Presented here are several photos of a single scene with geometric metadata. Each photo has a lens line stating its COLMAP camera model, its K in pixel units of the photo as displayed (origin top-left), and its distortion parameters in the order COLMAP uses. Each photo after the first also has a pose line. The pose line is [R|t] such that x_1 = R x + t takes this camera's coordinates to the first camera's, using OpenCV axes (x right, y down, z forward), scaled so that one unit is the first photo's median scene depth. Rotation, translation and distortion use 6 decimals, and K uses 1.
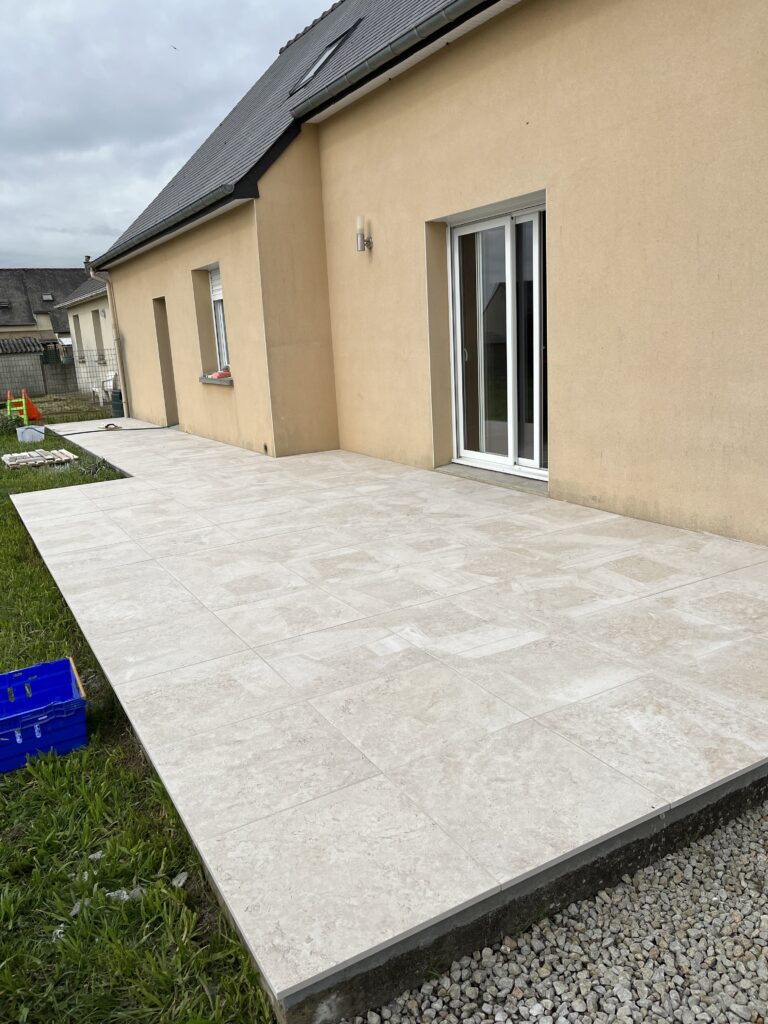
lens RADIAL K [[770.1, 0, 384.0], [0, 770.1, 512.0], [0, 0, 1]] dist [0.058262, -0.061037]
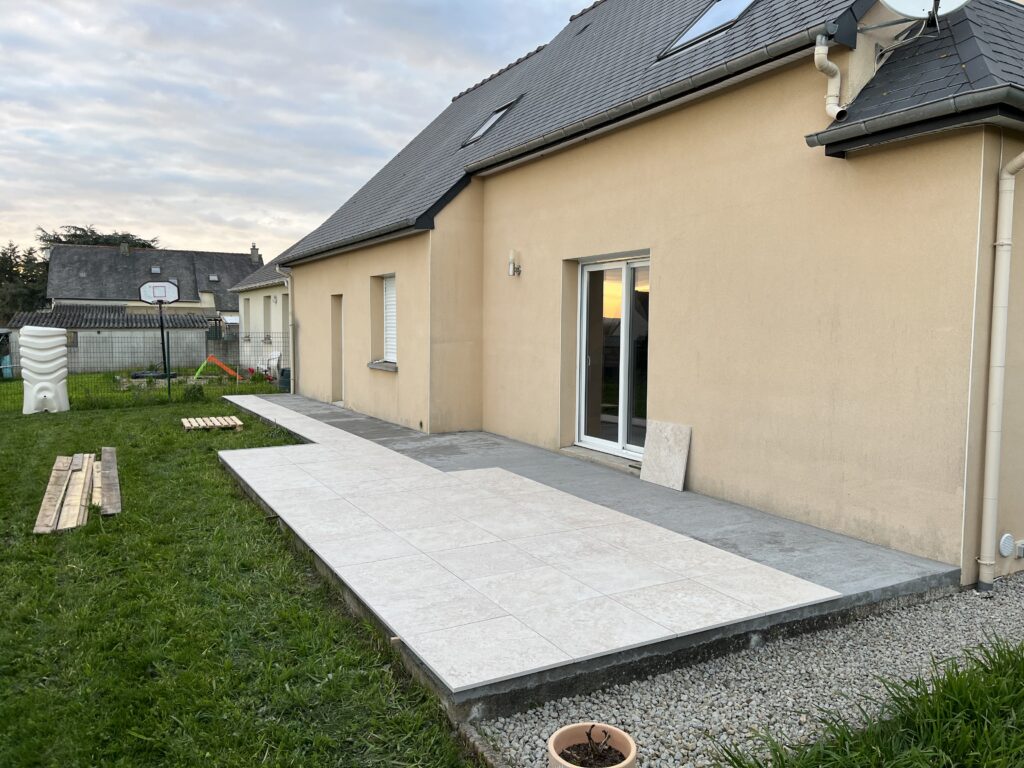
lens RADIAL K [[766.5, 0, 518.8], [0, 766.5, 387.6], [0, 0, 1]] dist [0.055946, -0.058369]
pose [[0.997908, 0.064641, -0.001348, -0.008733], [-0.064120, 0.986763, -0.148957, 0.062803], [-0.008298, 0.148732, 0.988843, -0.427575]]
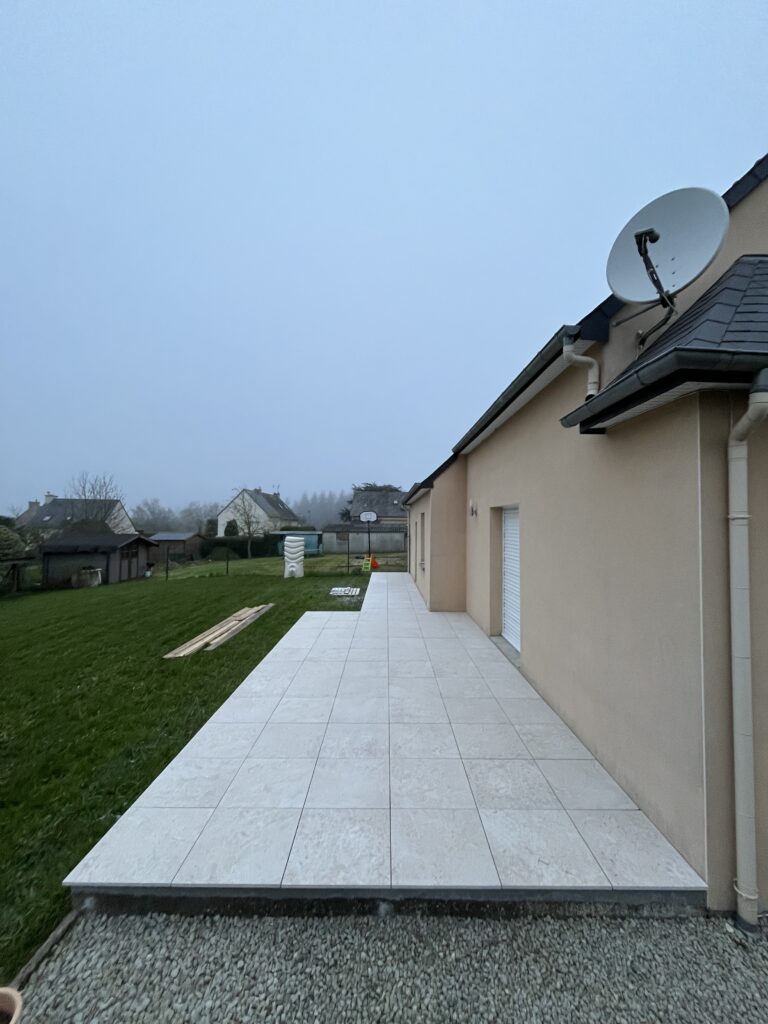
lens RADIAL K [[409.6, 0, 388.3], [0, 409.6, 508.2], [0, 0, 1]] dist [-0.005858, 0.000211]
pose [[0.869723, 0.045771, -0.491413, 0.581790], [-0.168653, 0.963314, -0.208764, -0.195710], [0.463829, 0.264446, 0.845536, 0.017068]]
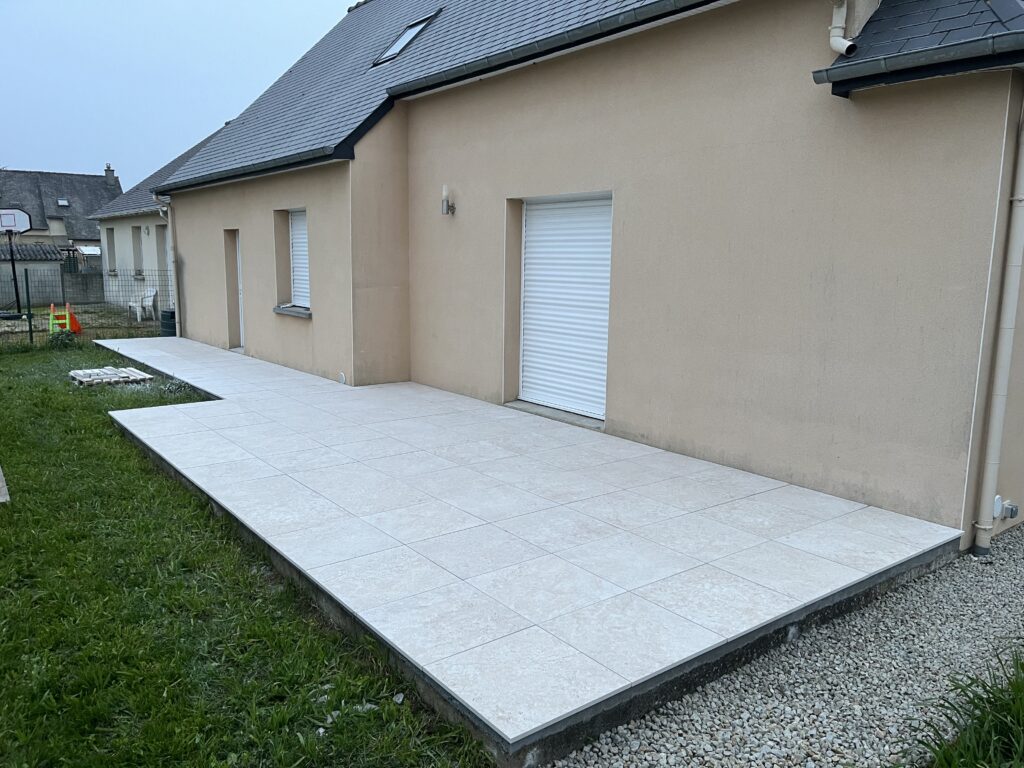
lens RADIAL K [[766.5, 0, 518.8], [0, 766.5, 387.6], [0, 0, 1]] dist [0.055946, -0.058369]
pose [[0.986825, 0.046165, 0.155068, -0.169201], [-0.035632, 0.996909, -0.070027, -0.001087], [-0.157821, 0.063579, 0.985419, -0.268273]]
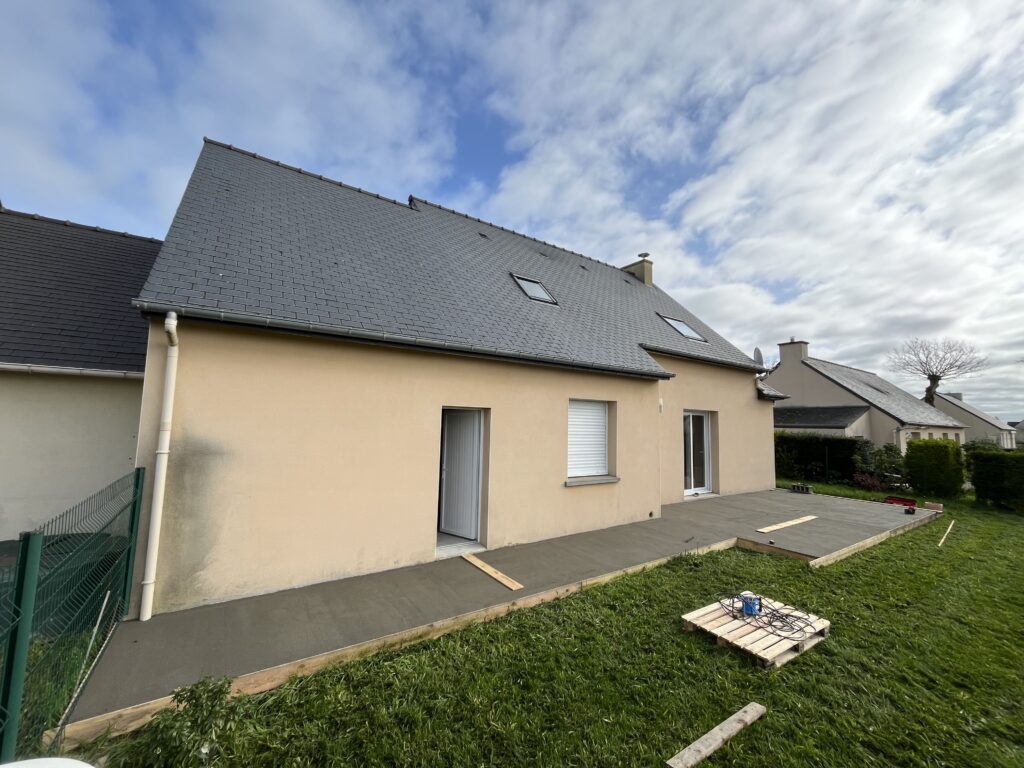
lens RADIAL K [[409.6, 0, 512.0], [0, 409.6, 384.0], [0, 0, 1]] dist [-0.005858, 0.000211]
pose [[-0.079618, 0.141352, 0.986753, -2.389464], [0.202772, 0.971495, -0.122805, -0.710077], [-0.975984, 0.190308, -0.106011, 3.046898]]
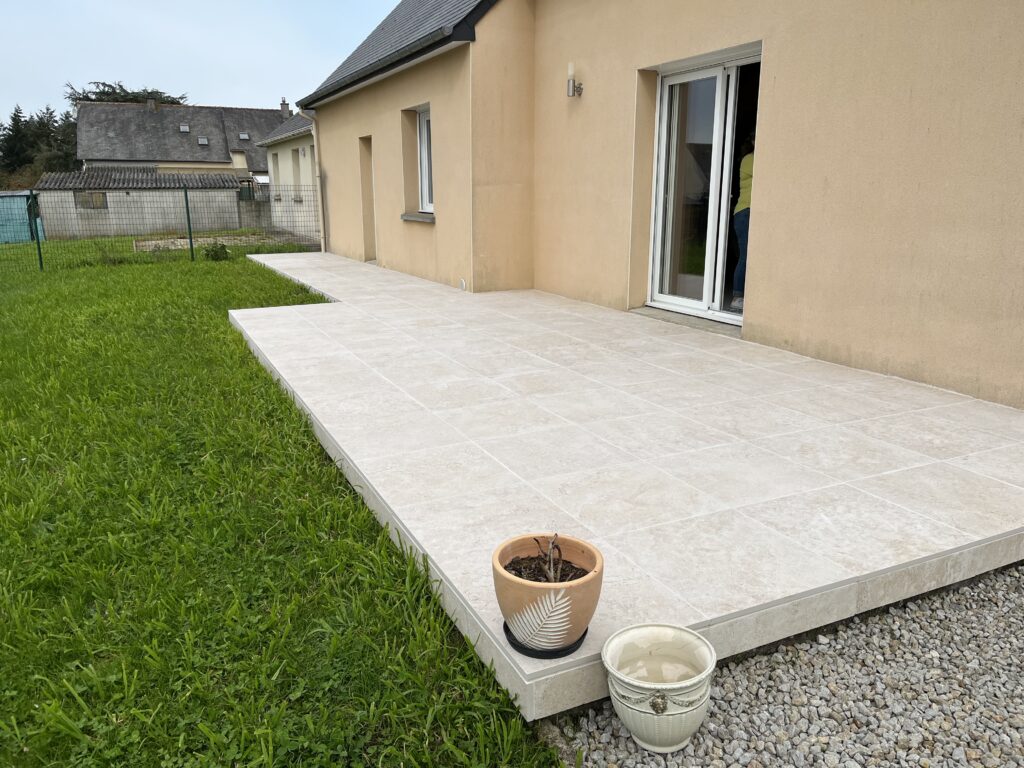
lens RADIAL K [[770.1, 0, 511.9], [0, 770.1, 381.7], [0, 0, 1]] dist [0.058262, -0.061037]
pose [[0.996288, 0.067345, -0.053619, -0.052593], [-0.066474, 0.997628, 0.017857, 0.058401], [0.054694, -0.014226, 0.998402, -0.087587]]
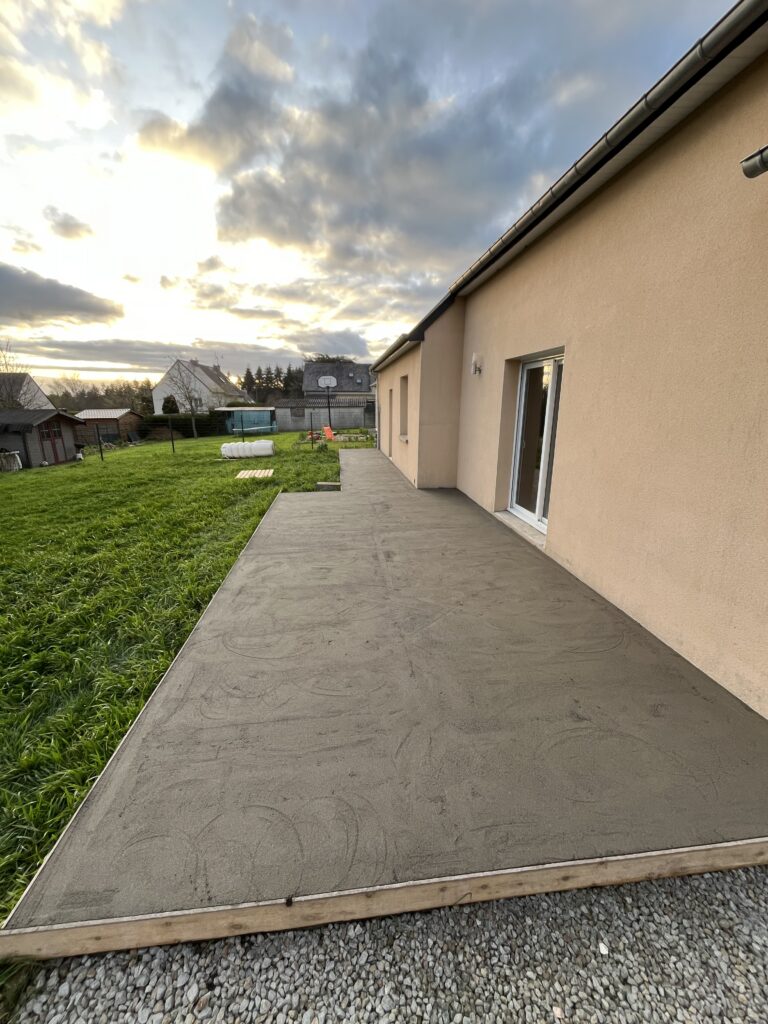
lens RADIAL K [[409.6, 0, 388.3], [0, 409.6, 508.2], [0, 0, 1]] dist [-0.005858, 0.000211]
pose [[0.920309, 0.154191, -0.359522, 0.311383], [-0.141105, 0.988017, 0.062537, -0.161378], [0.364856, -0.006823, 0.931039, 0.229087]]
